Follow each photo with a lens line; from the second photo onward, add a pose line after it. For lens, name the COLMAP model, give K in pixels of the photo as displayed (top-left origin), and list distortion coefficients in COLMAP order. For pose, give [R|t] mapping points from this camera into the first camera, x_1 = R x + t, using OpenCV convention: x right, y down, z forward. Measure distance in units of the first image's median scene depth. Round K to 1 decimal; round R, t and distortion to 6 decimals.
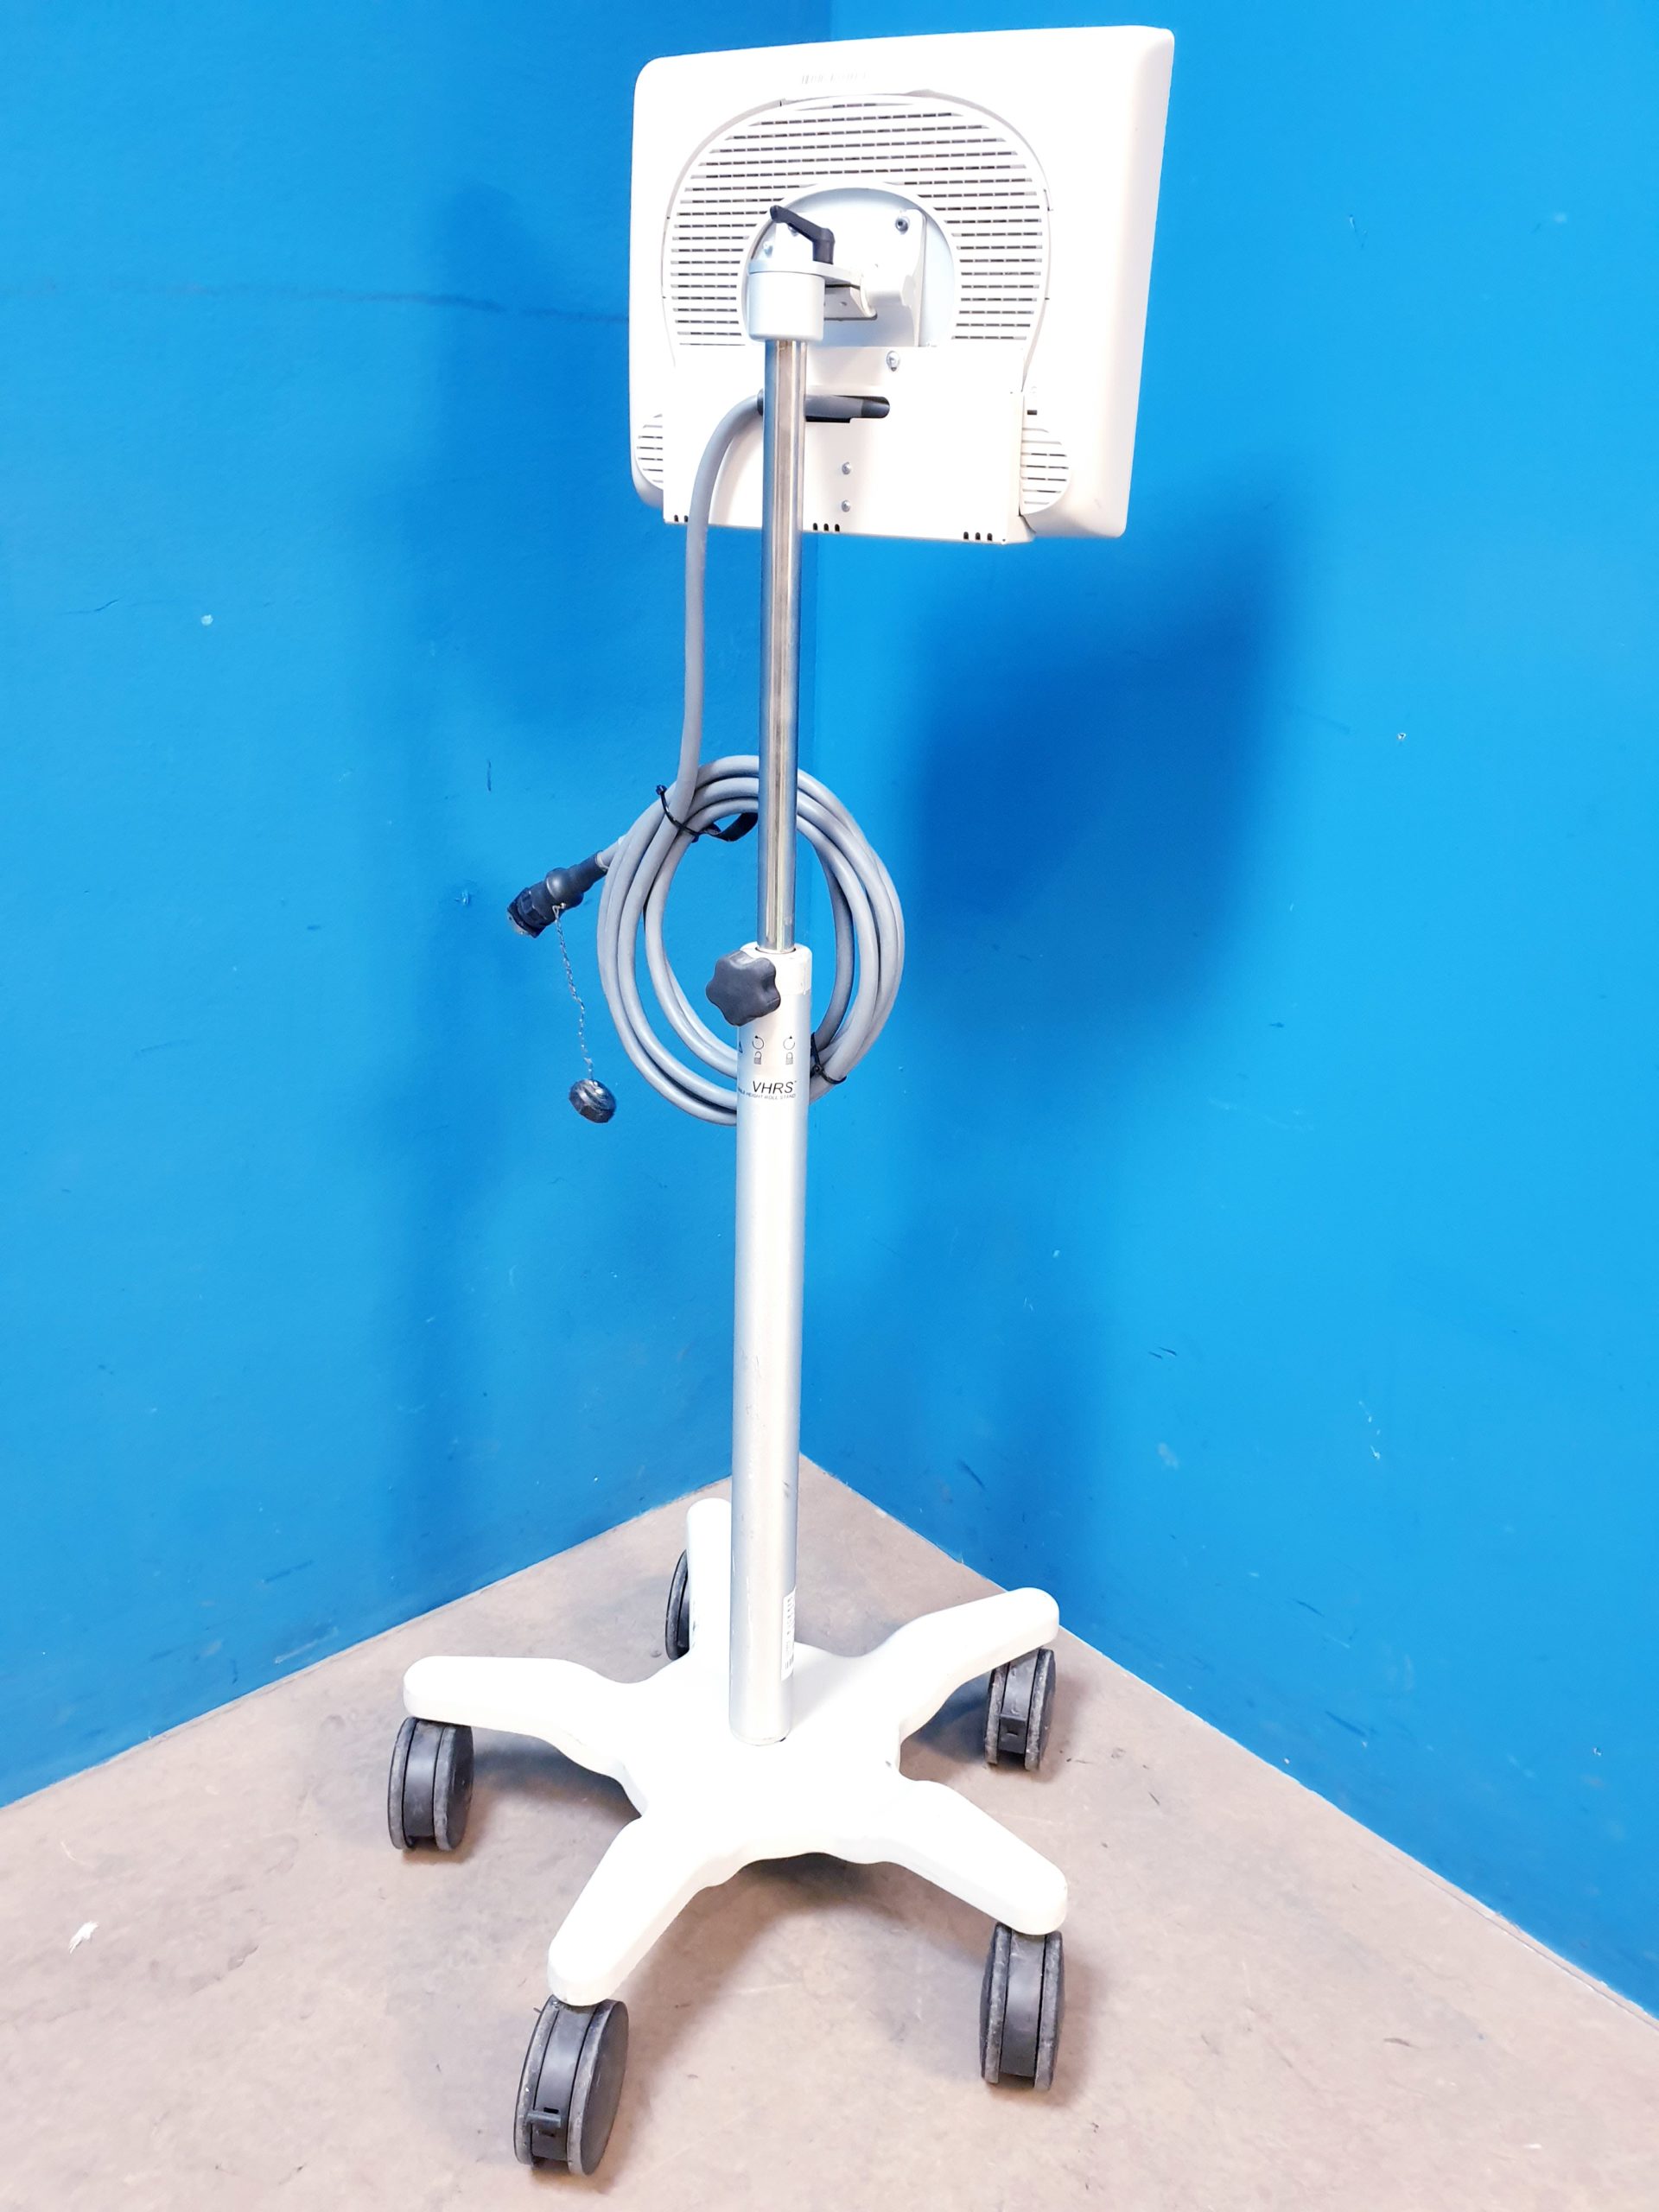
lens RADIAL K [[1742.2, 0, 841.7], [0, 1742.2, 1115.8], [0, 0, 1]] dist [-0.003893, 0.023625]
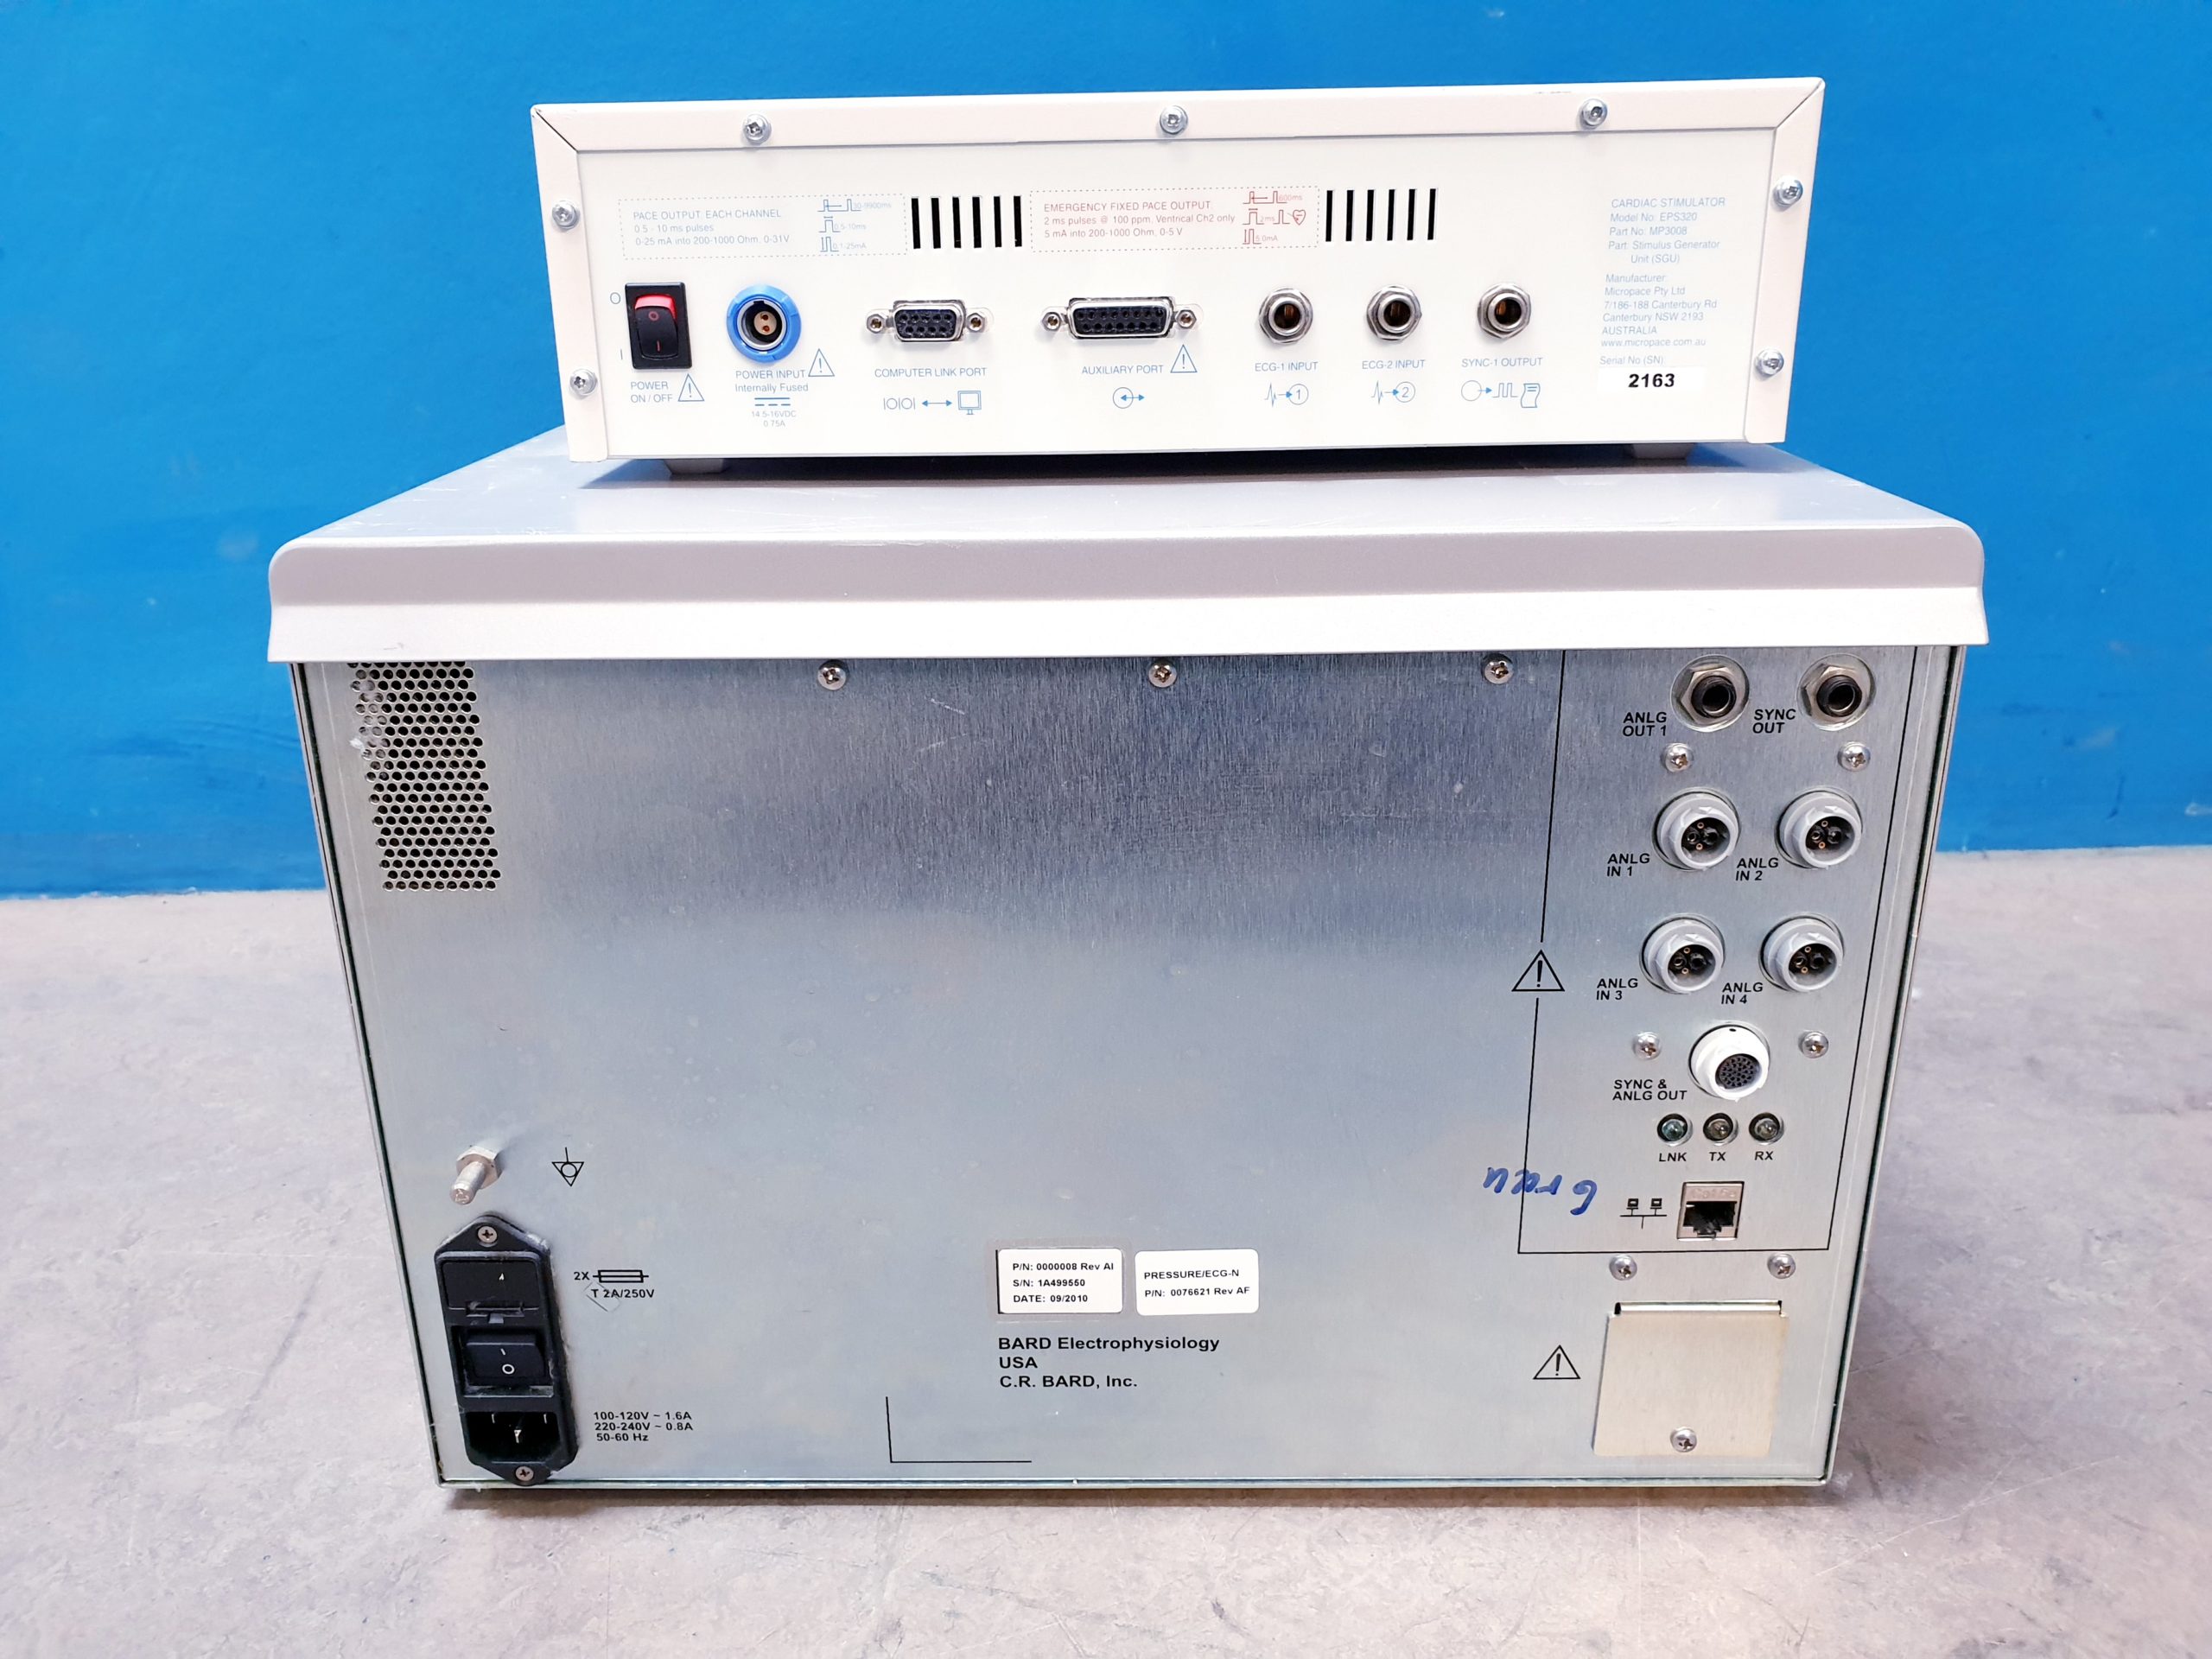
lens RADIAL K [[1742.2, 0, 1077.1], [0, 1742.2, 815.5], [0, 0, 1]] dist [-0.003893, 0.023625]
pose [[0.759503, 0.176256, -0.626170, -0.291407], [-0.202580, 0.978812, 0.029803, 0.453941], [0.618156, 0.104214, 0.779117, 0.374361]]
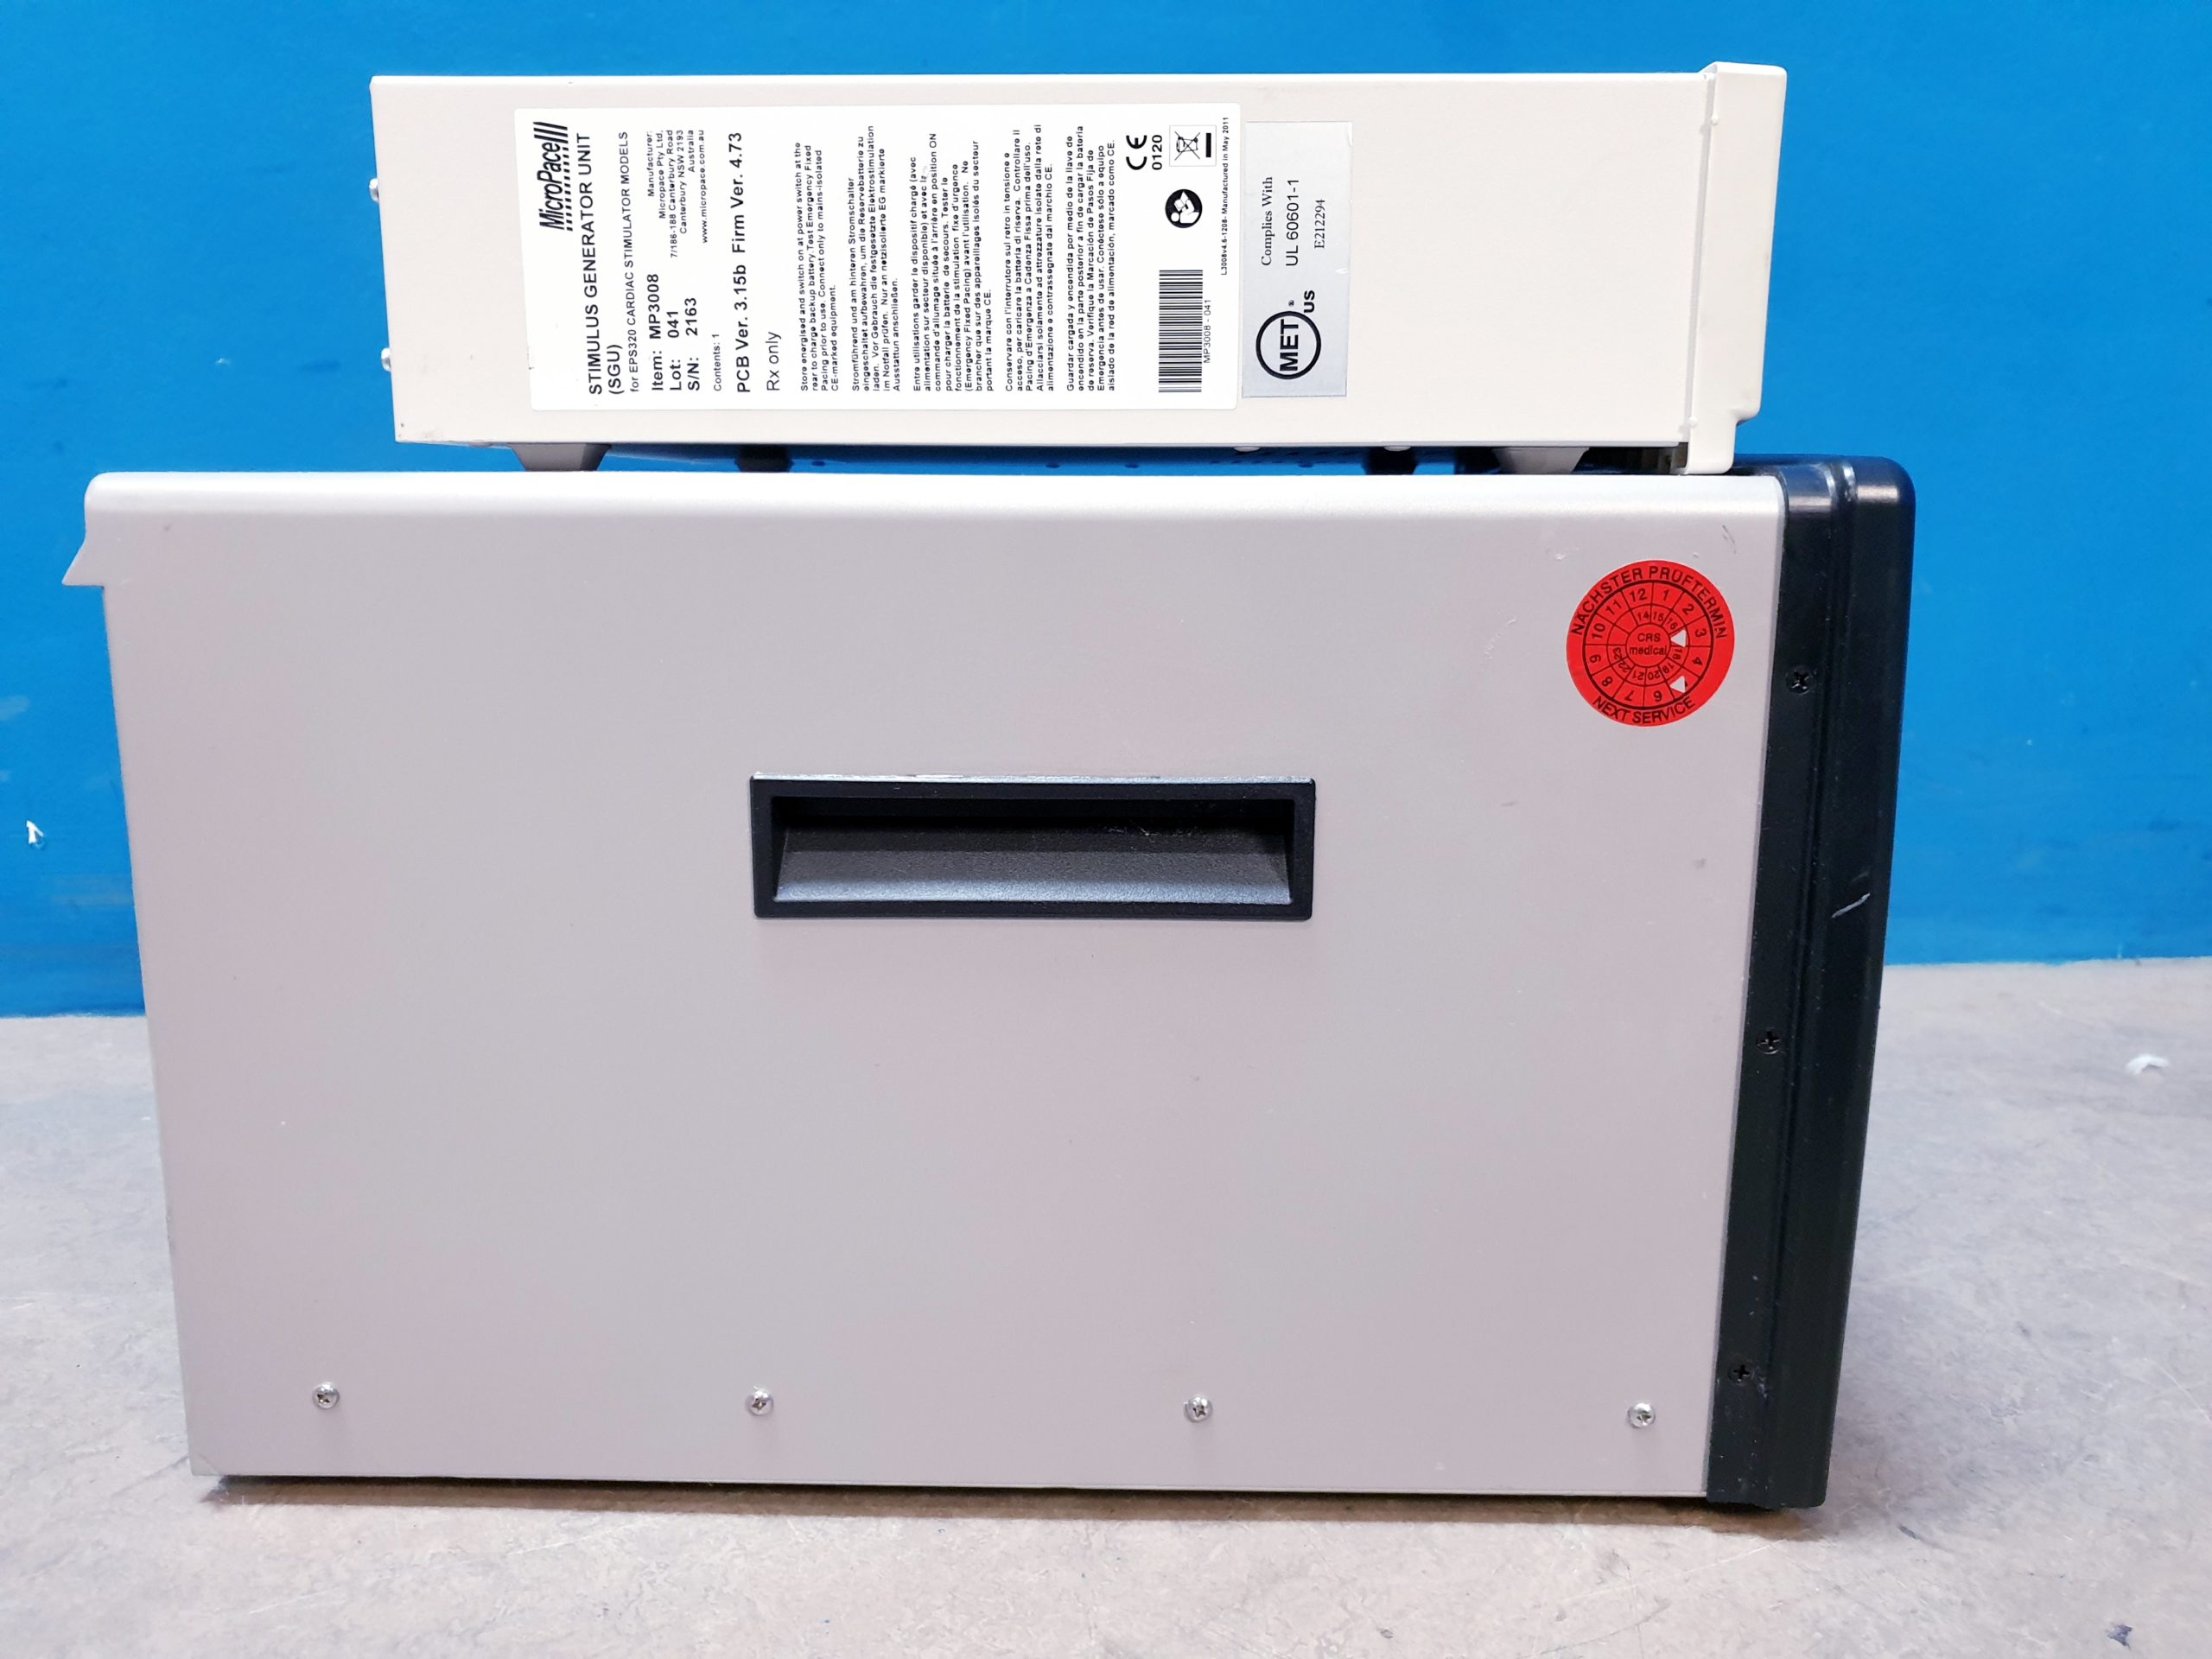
lens RADIAL K [[1742.2, 0, 1078.1], [0, 1742.2, 818.8], [0, 0, 1]] dist [-0.003893, 0.023625]
pose [[0.820559, 0.083520, -0.565427, -0.407721], [-0.193231, 0.971554, -0.136912, 0.551673], [0.537908, 0.221603, 0.813356, 0.264091]]
